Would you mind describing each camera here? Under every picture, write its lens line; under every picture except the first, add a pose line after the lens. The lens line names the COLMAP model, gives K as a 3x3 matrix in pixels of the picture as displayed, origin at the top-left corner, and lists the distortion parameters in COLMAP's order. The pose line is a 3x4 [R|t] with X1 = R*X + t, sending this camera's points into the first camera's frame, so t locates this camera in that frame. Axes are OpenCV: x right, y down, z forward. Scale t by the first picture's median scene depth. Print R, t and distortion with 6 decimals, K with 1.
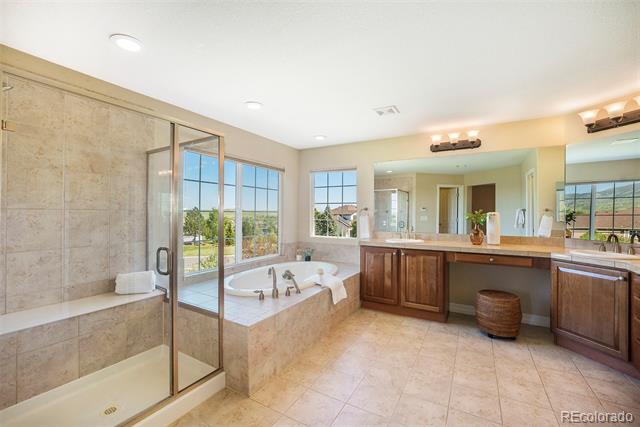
lens RADIAL K [[274.6, 0, 322.1], [0, 274.6, 209.5], [0, 0, 1]] dist [-0.001214, -0.000058]
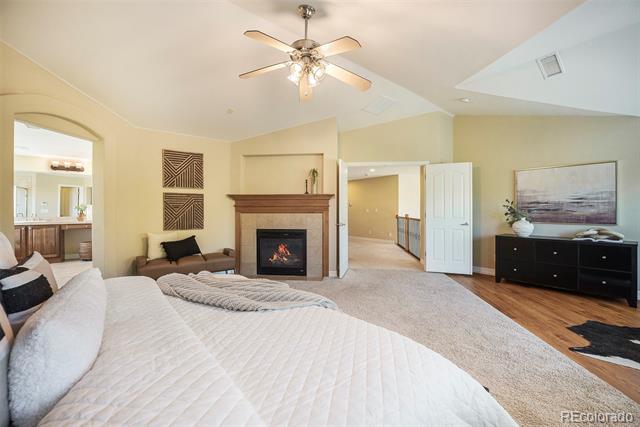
lens RADIAL K [[267.2, 0, 317.4], [0, 267.2, 211.7], [0, 0, 1]] dist [-0.012284, 0.000183]
pose [[0.397023, -0.007189, 0.917781, -0.496813], [-0.007964, 0.999905, 0.011278, 0.024592], [-0.917774, -0.011786, 0.396928, -1.286465]]
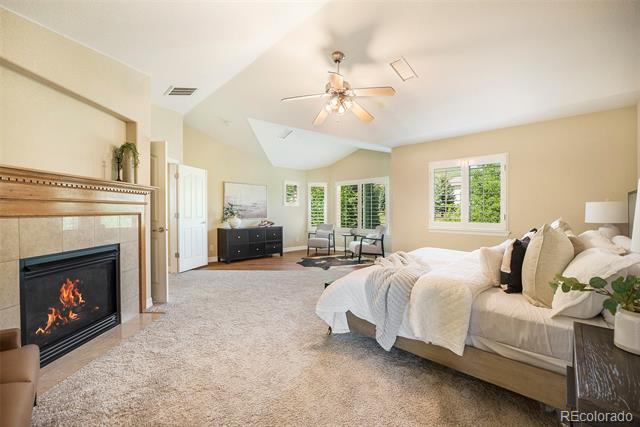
lens RADIAL K [[267.2, 0, 317.4], [0, 267.2, 211.7], [0, 0, 1]] dist [-0.012284, 0.000183]
pose [[-0.960745, 0.001995, 0.277426, 0.732111], [0.000298, 0.999981, -0.006156, 0.074423], [-0.277433, -0.005832, -0.960727, 1.867875]]
